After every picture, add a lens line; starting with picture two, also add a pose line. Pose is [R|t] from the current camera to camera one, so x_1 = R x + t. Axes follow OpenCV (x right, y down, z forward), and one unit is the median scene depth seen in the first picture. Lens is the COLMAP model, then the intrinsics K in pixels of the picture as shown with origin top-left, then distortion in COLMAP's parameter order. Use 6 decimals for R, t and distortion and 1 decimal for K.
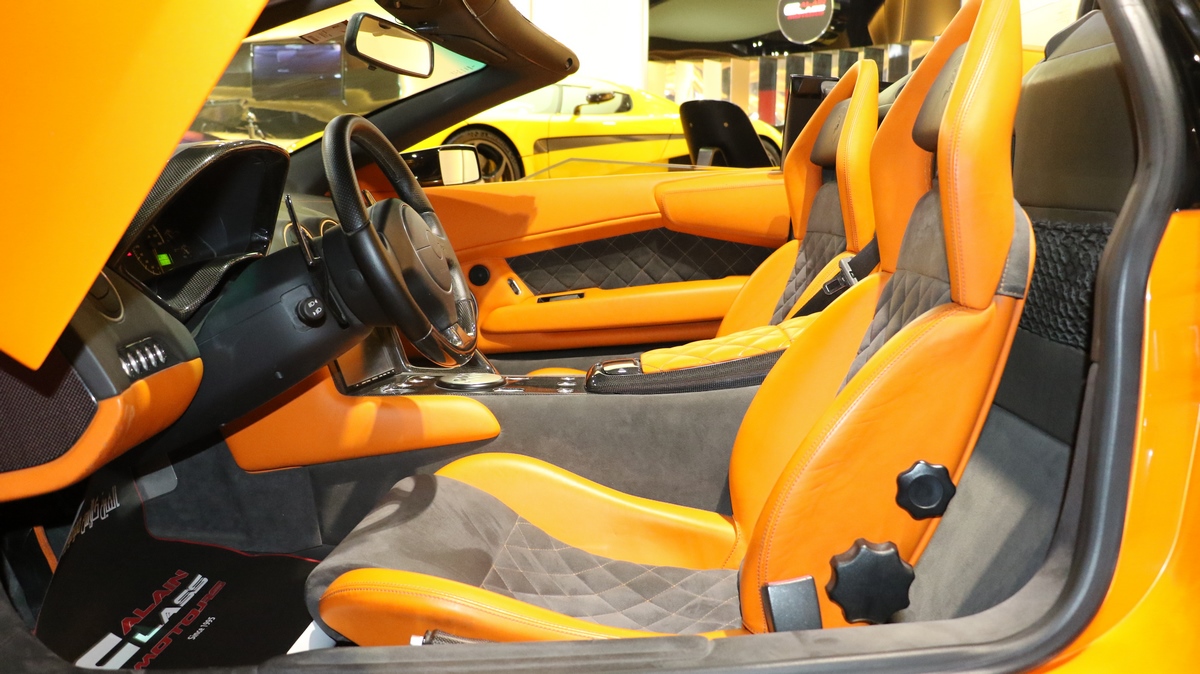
lens RADIAL K [[962.8, 0, 595.8], [0, 962.8, 334.1], [0, 0, 1]] dist [-0.173221, 0.122140]
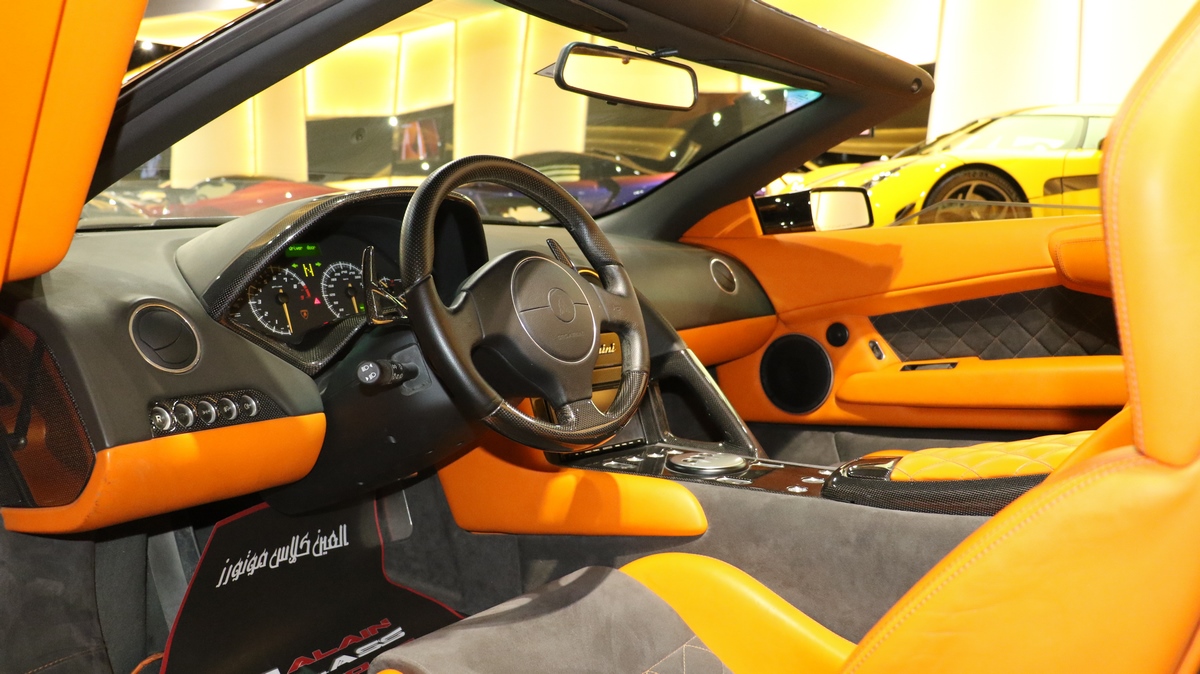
lens RADIAL K [[962.8, 0, 603.9], [0, 962.8, 328.2], [0, 0, 1]] dist [-0.173221, 0.122140]
pose [[0.837778, 0.045087, -0.544146, 0.171581], [-0.072504, 0.996946, -0.029023, -0.026803], [0.541176, 0.063767, 0.838488, 0.158636]]
